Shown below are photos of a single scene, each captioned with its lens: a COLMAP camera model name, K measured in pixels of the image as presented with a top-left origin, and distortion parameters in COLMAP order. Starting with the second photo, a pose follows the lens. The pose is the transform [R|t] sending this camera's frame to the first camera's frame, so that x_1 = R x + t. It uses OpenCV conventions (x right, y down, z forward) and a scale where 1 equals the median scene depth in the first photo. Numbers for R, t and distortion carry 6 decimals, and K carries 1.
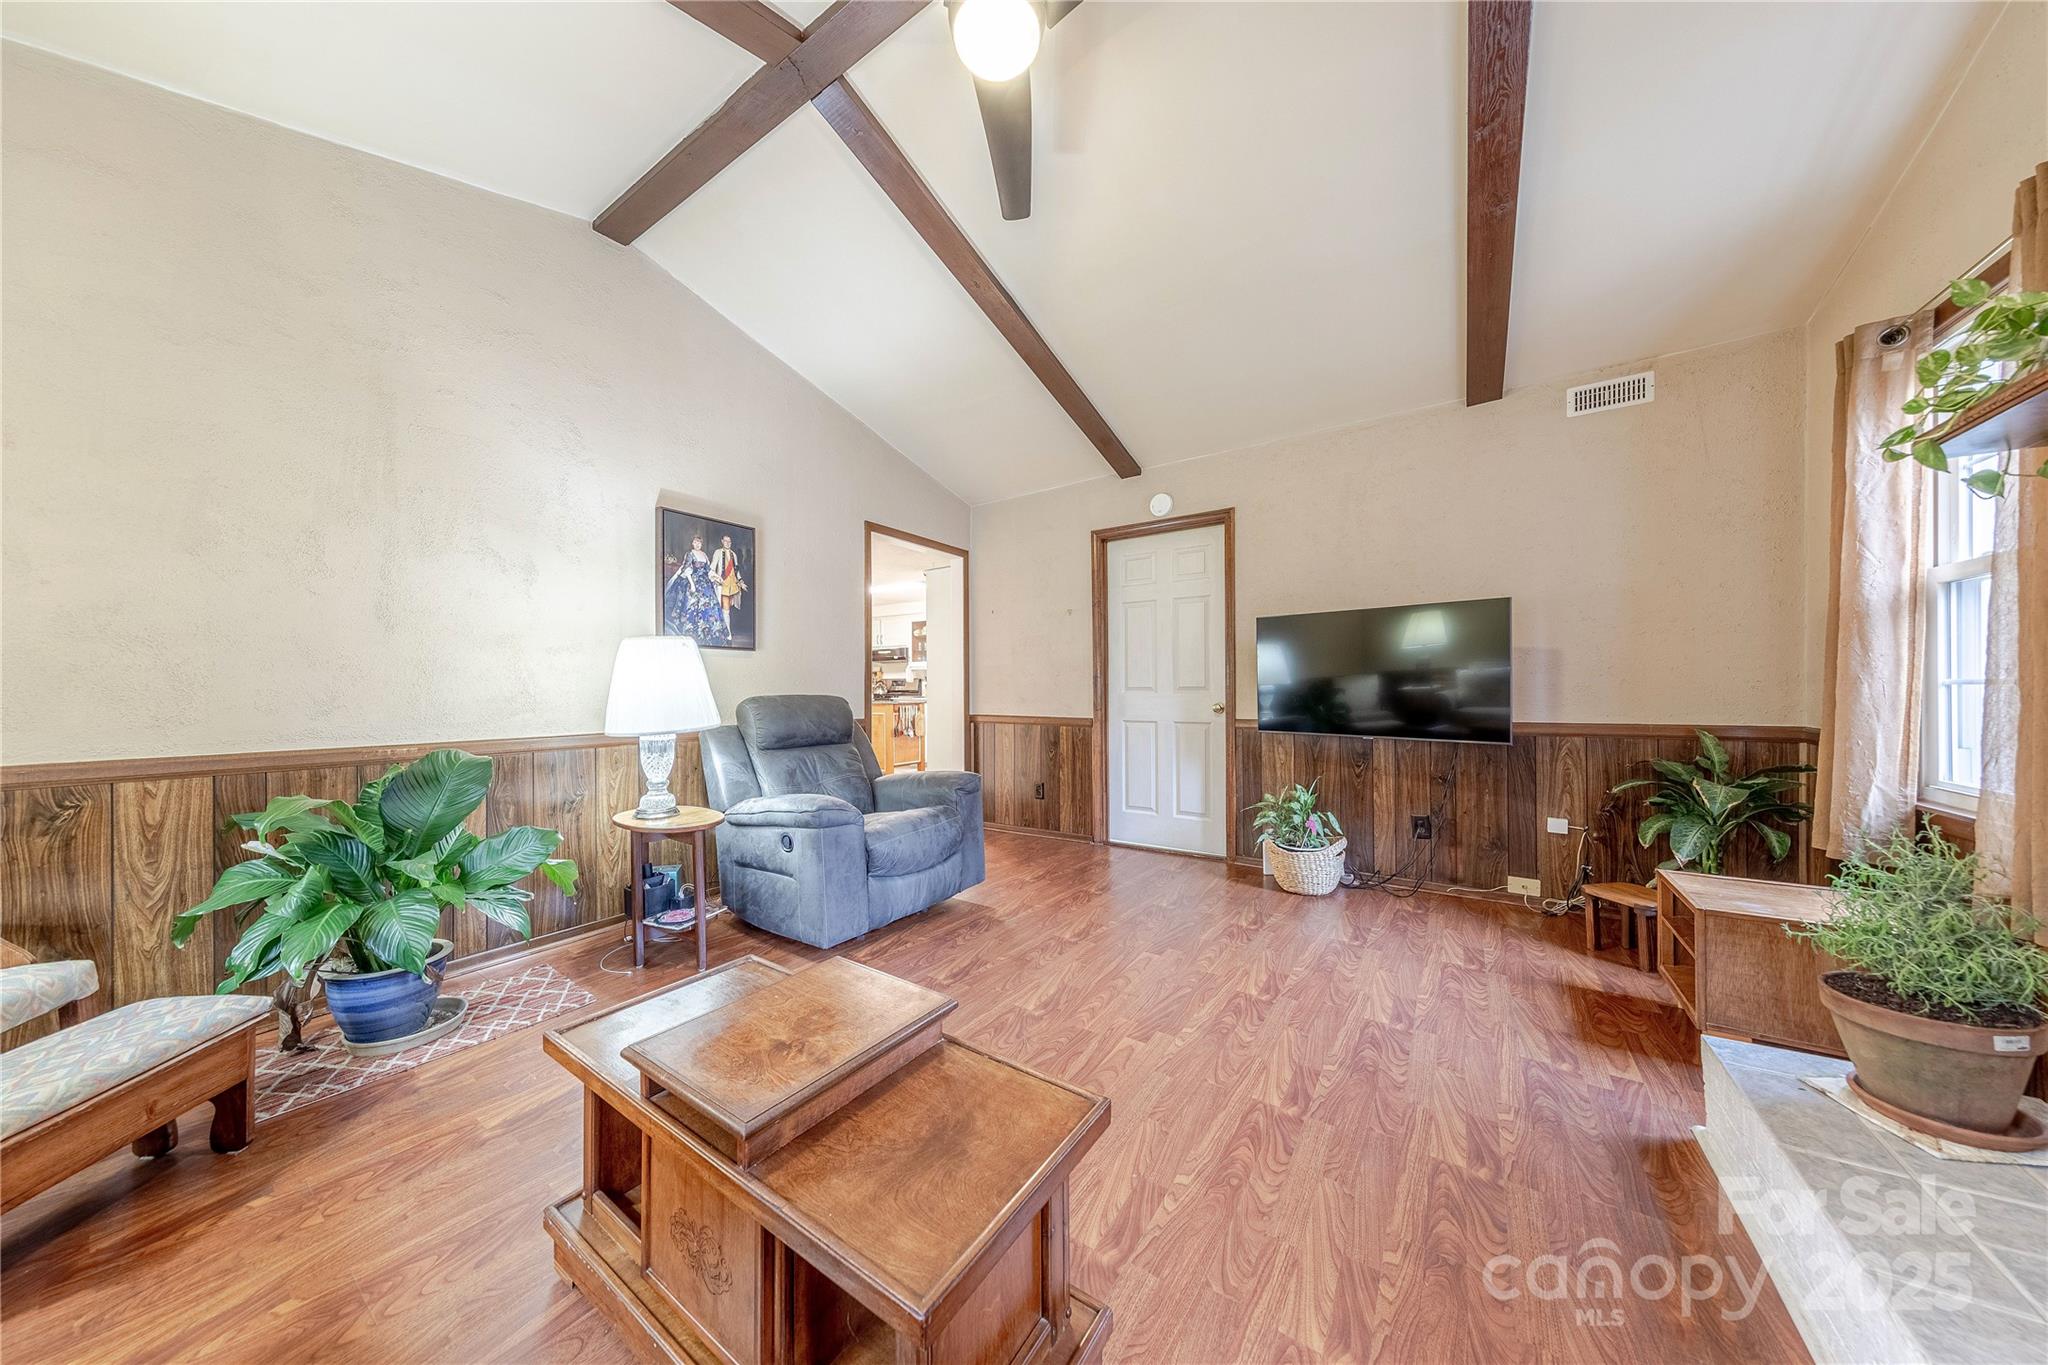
lens RADIAL K [[640.9, 0, 1016.2], [0, 640.9, 689.8], [0, 0, 1]] dist [0.006652, -0.000084]
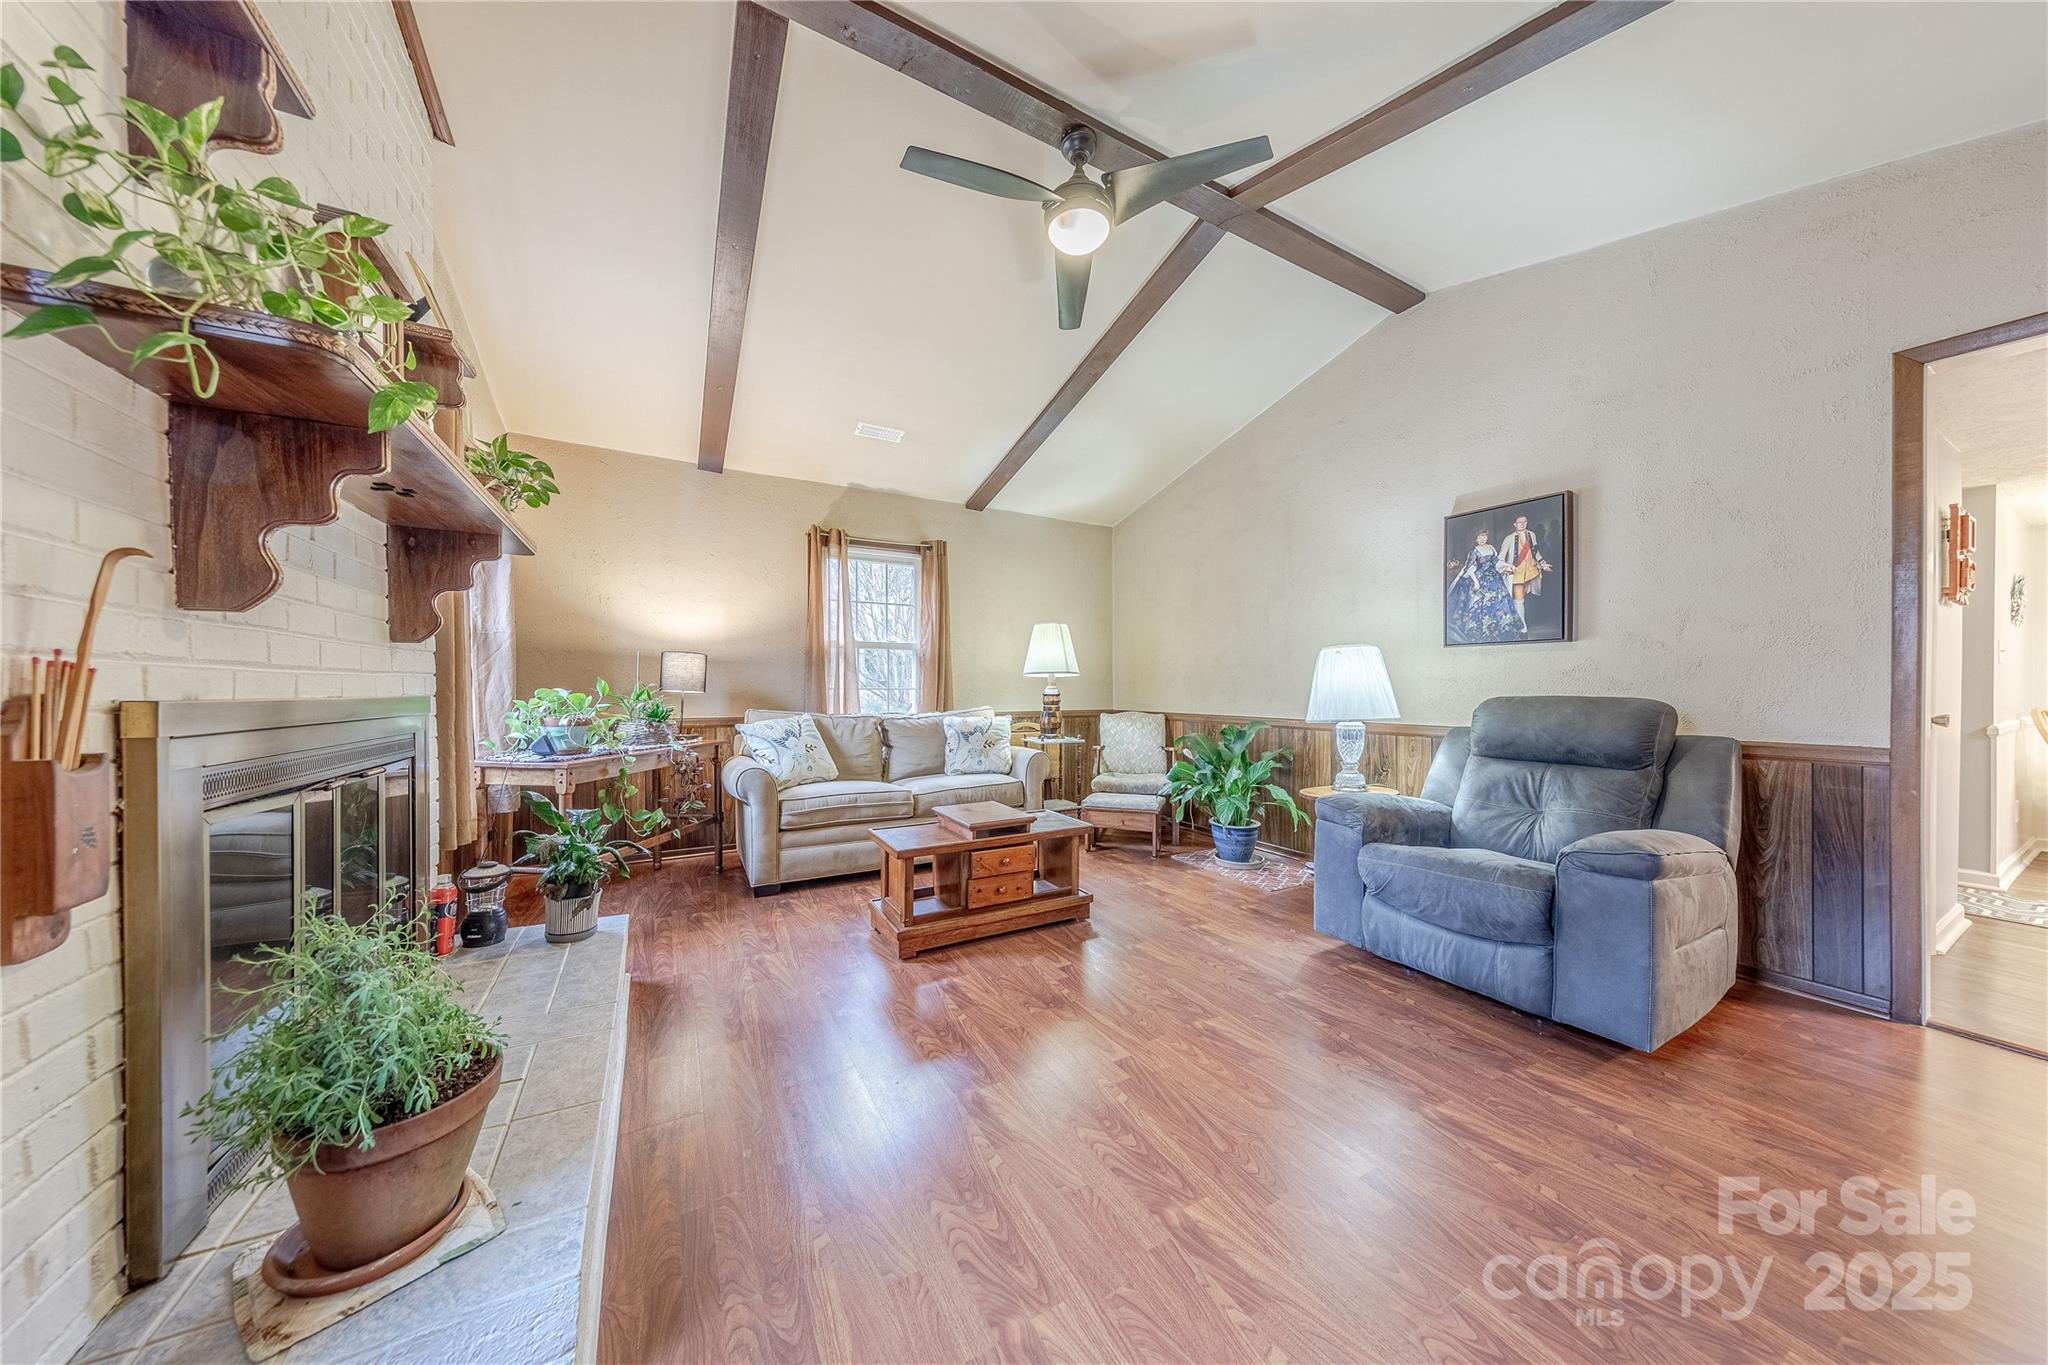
lens RADIAL K [[640.9, 0, 1016.2], [0, 640.9, 689.8], [0, 0, 1]] dist [0.006652, -0.000084]
pose [[-0.443166, 0.012012, -0.896359, 0.695012], [0.003682, 0.999926, 0.011580, -0.012169], [0.896432, 0.001832, -0.443178, 0.802269]]
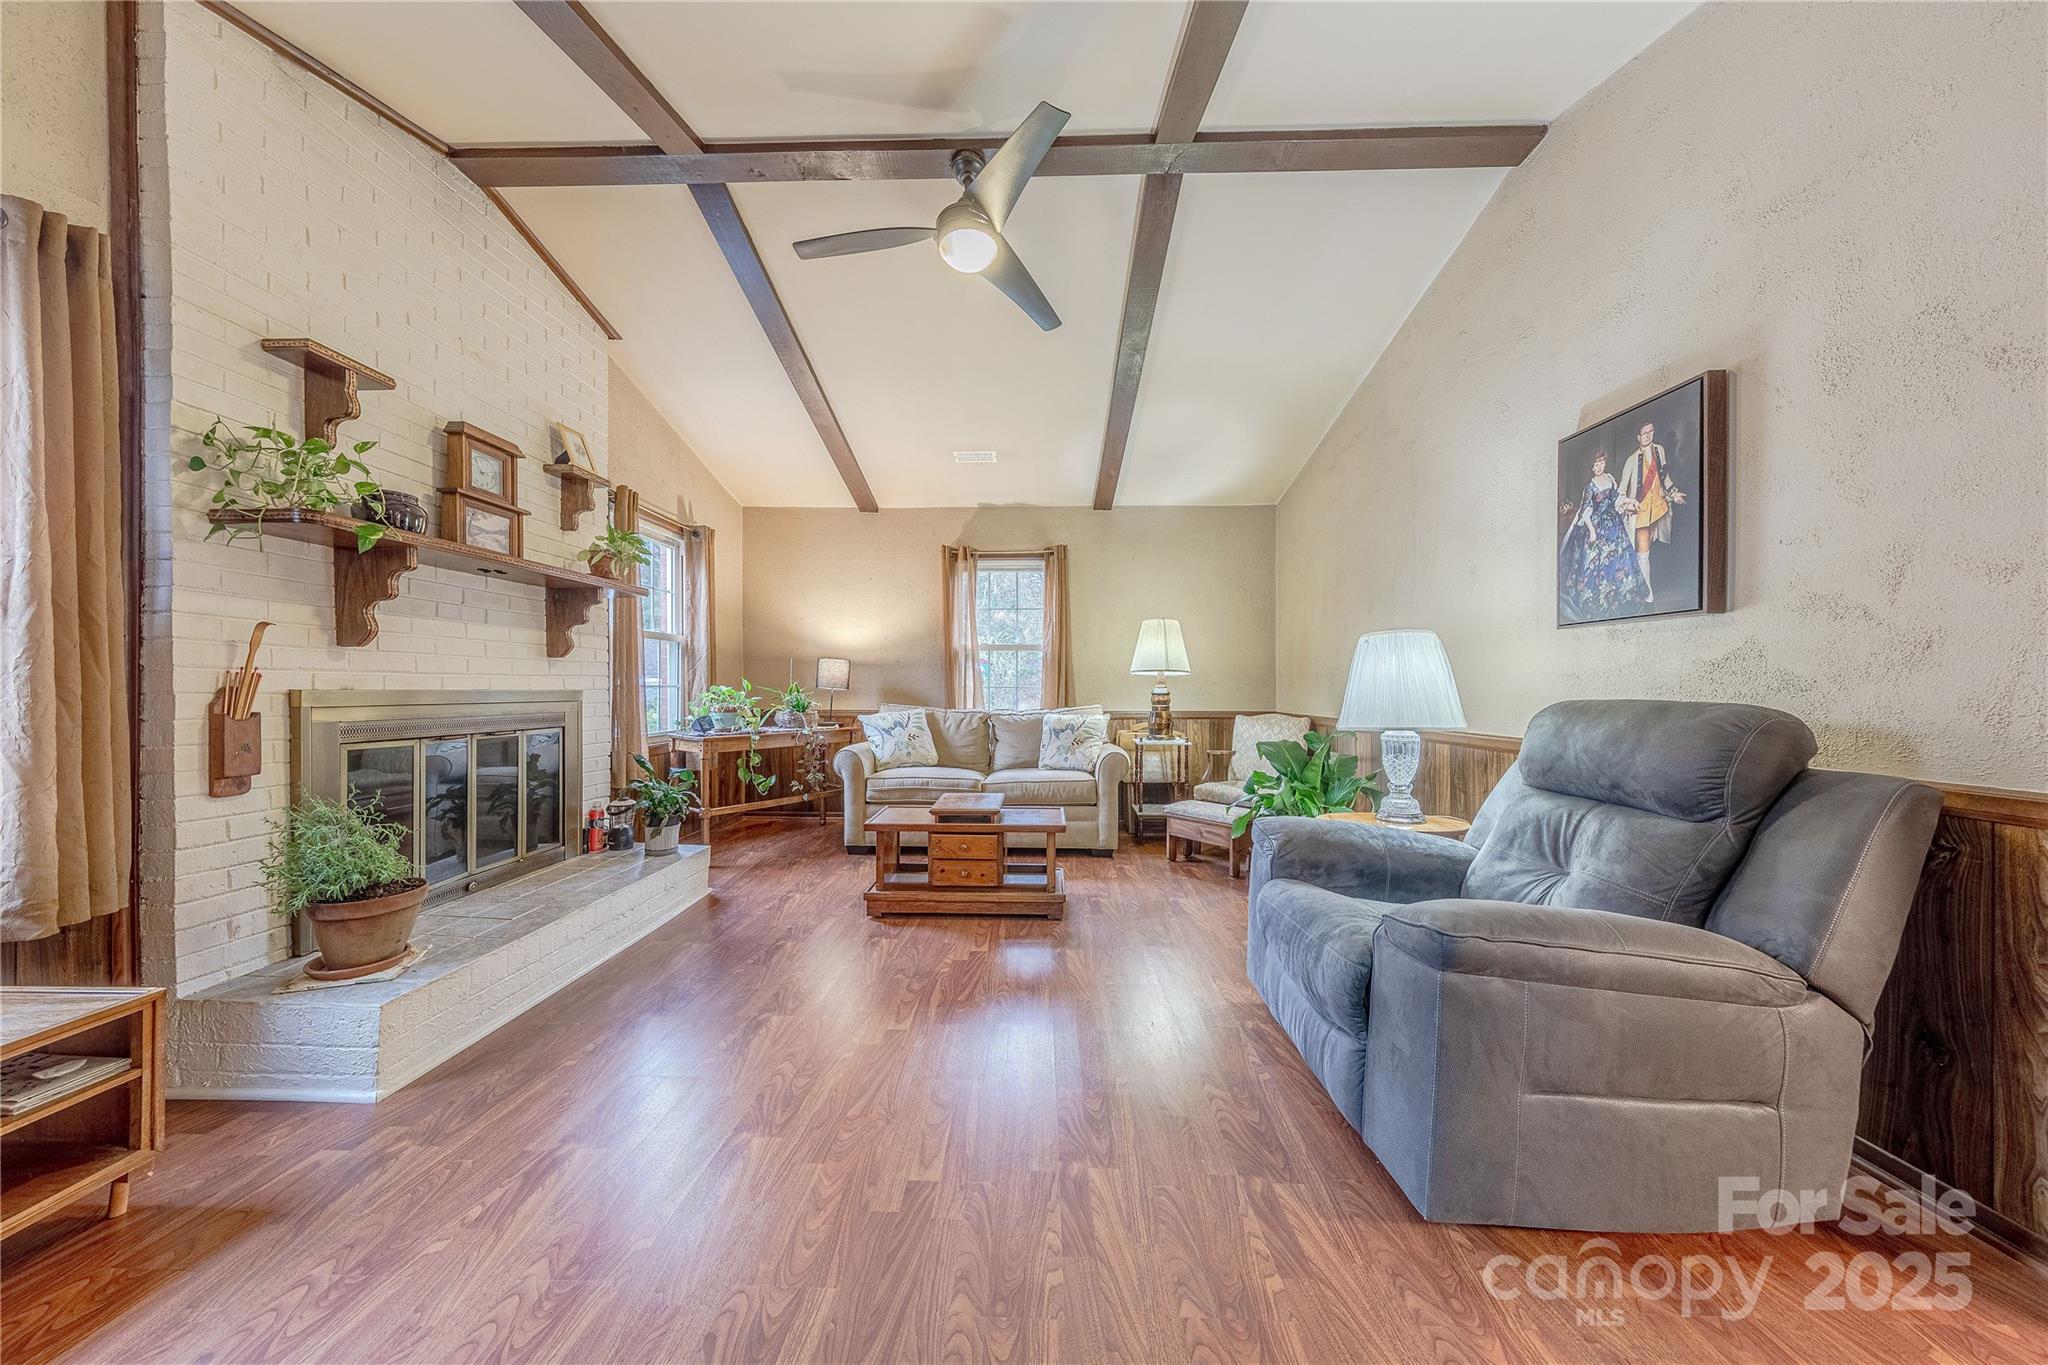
lens RADIAL K [[638.7, 0, 1020.4], [0, 638.7, 692.2], [0, 0, 1]] dist [-0.000064, -0.000094]
pose [[-0.840203, 0.011098, -0.542158, 0.355238], [0.004479, 0.999898, 0.013527, -0.007876], [0.542253, 0.008937, -0.840168, 1.233100]]
